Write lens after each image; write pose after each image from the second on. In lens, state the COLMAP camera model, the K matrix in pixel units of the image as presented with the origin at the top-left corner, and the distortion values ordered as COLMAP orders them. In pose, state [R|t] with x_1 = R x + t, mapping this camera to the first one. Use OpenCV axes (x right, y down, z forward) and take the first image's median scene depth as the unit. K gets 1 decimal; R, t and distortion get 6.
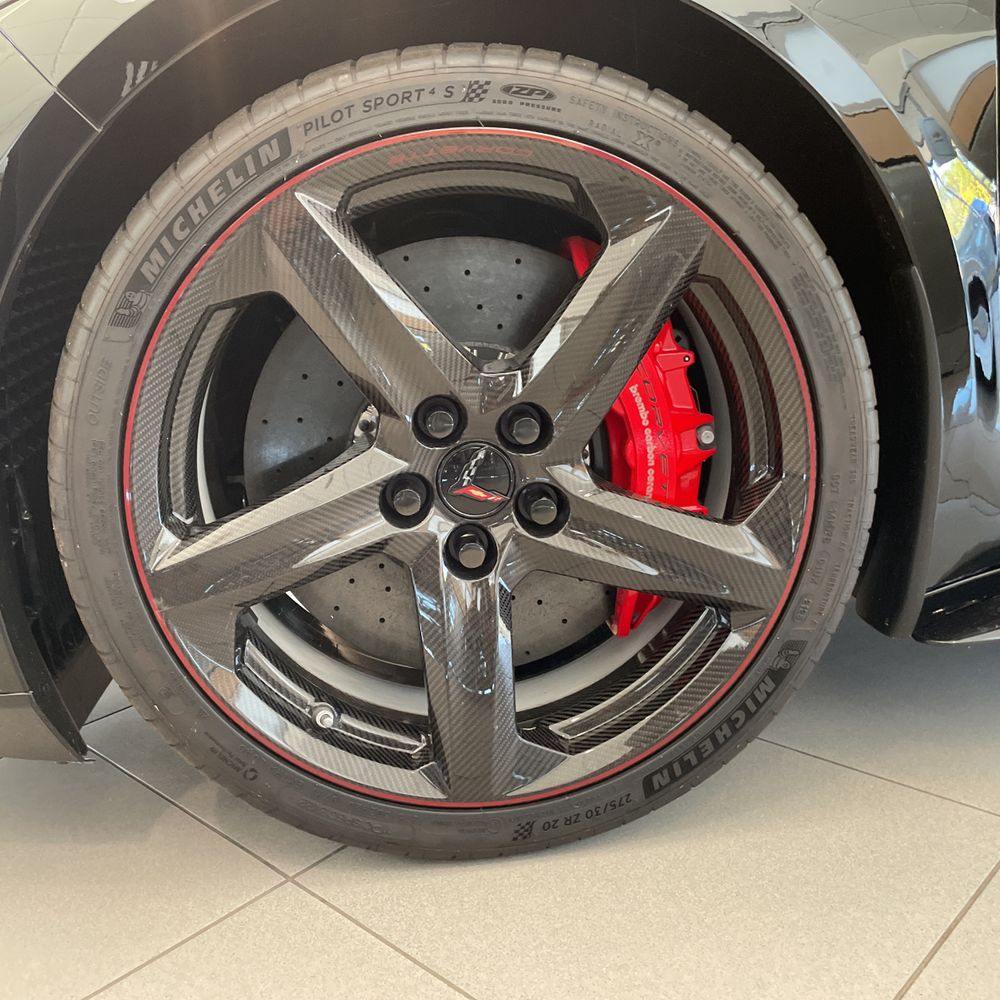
lens RADIAL K [[1020.9, 0, 500.0], [0, 1020.9, 500.0], [0, 0, 1]] dist [0.098258, -0.127215]
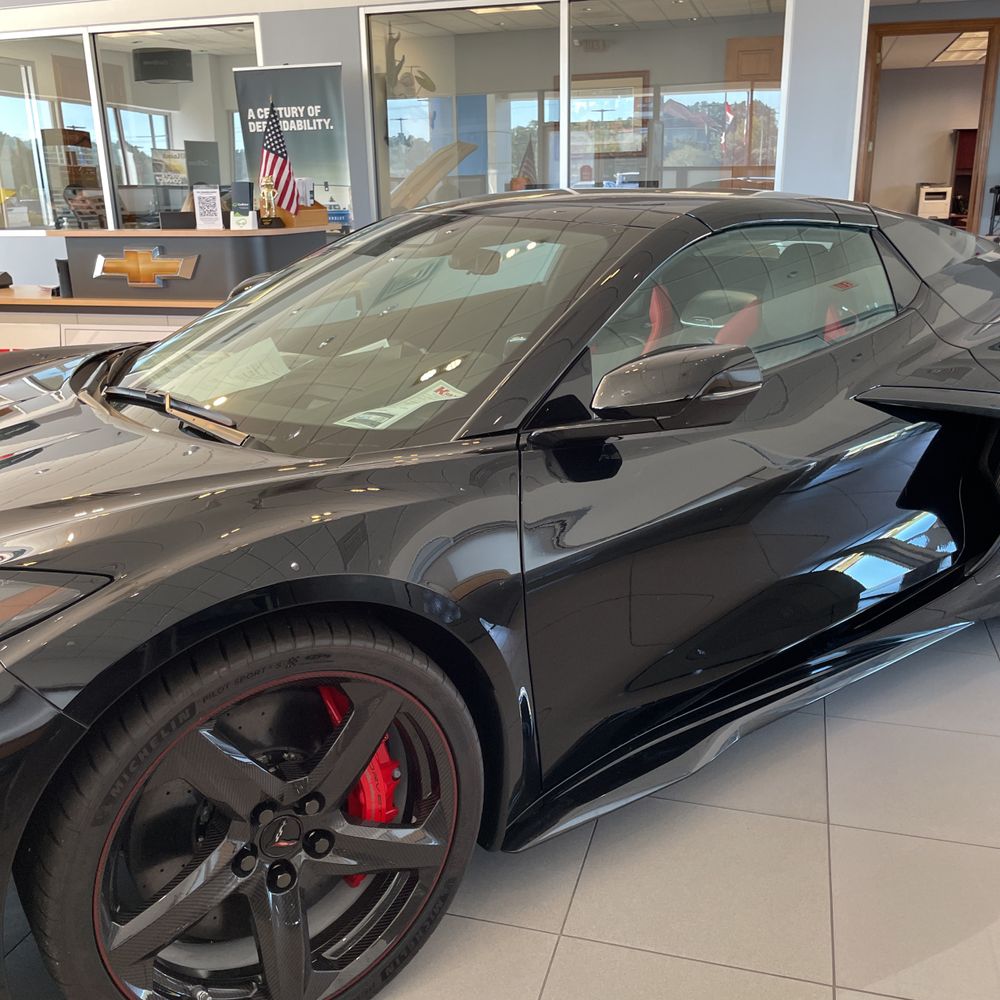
lens RADIAL K [[1020.9, 0, 500.0], [0, 1020.9, 500.0], [0, 0, 1]] dist [0.098258, -0.127215]
pose [[0.881108, -0.088133, 0.464630, -0.506432], [0.072045, 0.996029, 0.052308, -0.716988], [-0.467395, -0.012614, 0.883959, -0.799659]]
